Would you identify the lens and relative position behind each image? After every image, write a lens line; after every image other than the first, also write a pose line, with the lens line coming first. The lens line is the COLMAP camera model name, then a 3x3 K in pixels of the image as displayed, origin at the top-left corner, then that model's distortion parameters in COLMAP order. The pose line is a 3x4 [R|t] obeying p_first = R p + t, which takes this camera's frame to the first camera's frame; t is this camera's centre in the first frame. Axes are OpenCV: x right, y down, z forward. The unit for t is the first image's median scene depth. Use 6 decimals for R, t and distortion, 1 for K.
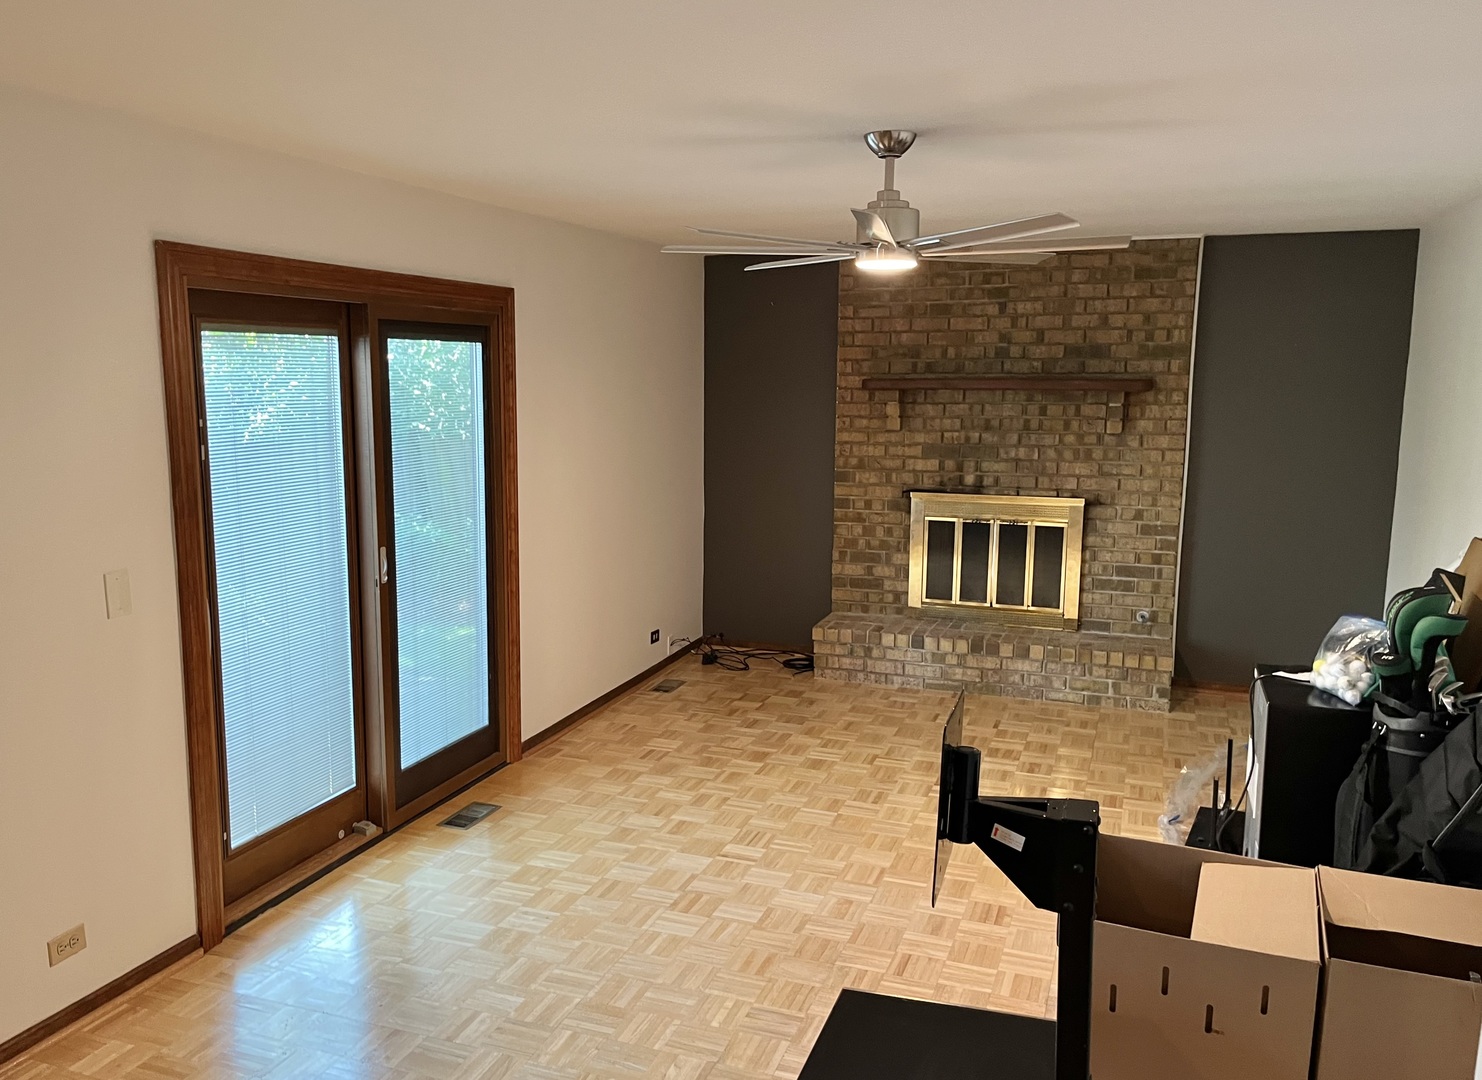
lens RADIAL K [[1156.4, 0, 741.0], [0, 1156.4, 540.0], [0, 0, 1]] dist [0.004634, -0.004708]
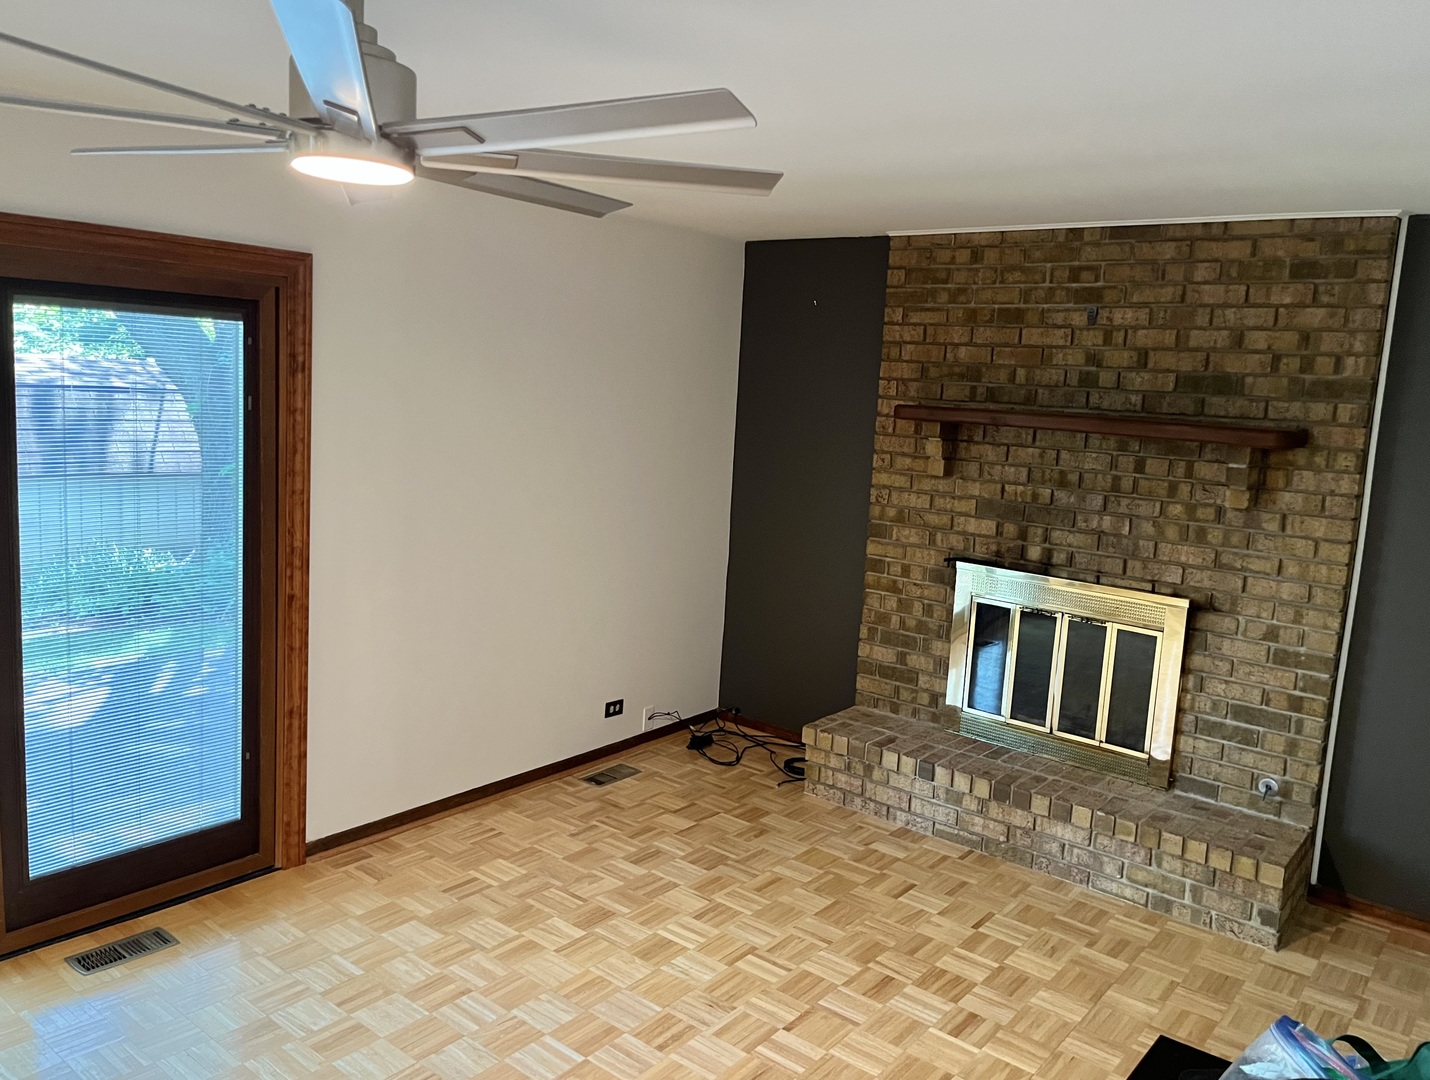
lens RADIAL K [[1133.1, 0, 713.4], [0, 1133.1, 521.6], [0, 0, 1]] dist [0.010716, 0.002562]
pose [[0.953348, 0.091722, -0.287602, 0.219329], [-0.099382, 0.994976, -0.012116, -0.045570], [0.285045, 0.040133, 0.957673, 0.282131]]
